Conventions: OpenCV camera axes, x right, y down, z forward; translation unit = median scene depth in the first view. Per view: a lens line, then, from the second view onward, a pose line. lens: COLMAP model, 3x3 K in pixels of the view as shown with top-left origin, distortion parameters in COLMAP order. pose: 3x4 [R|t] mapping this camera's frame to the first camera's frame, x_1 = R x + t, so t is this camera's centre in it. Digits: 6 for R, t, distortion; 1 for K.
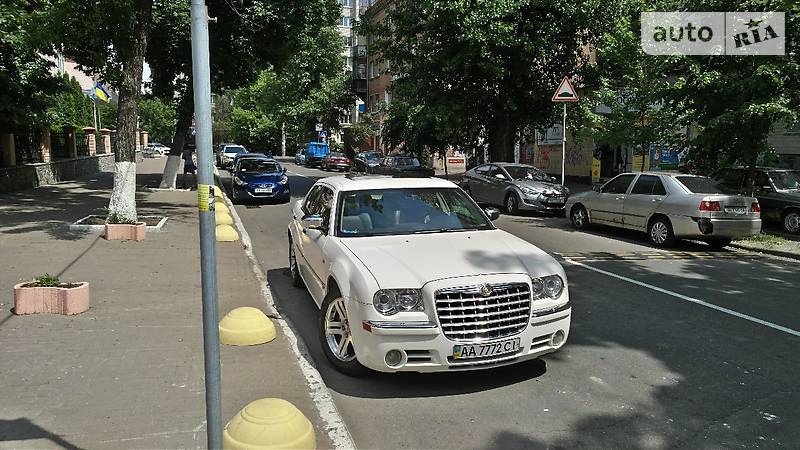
lens RADIAL K [[560.3, 0, 403.2], [0, 560.3, 227.7], [0, 0, 1]] dist [0.008246, -0.005452]
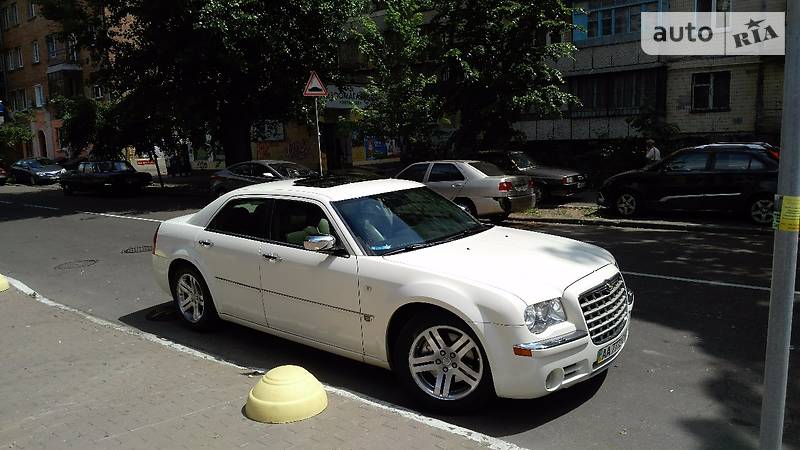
lens RADIAL K [[560.3, 0, 400.5], [0, 560.3, 225.1], [0, 0, 1]] dist [0.008246, -0.005452]
pose [[0.851731, -0.118748, 0.510347, -0.448704], [0.117507, 0.992461, 0.034816, -0.048084], [-0.510634, 0.030315, 0.859264, 0.243633]]
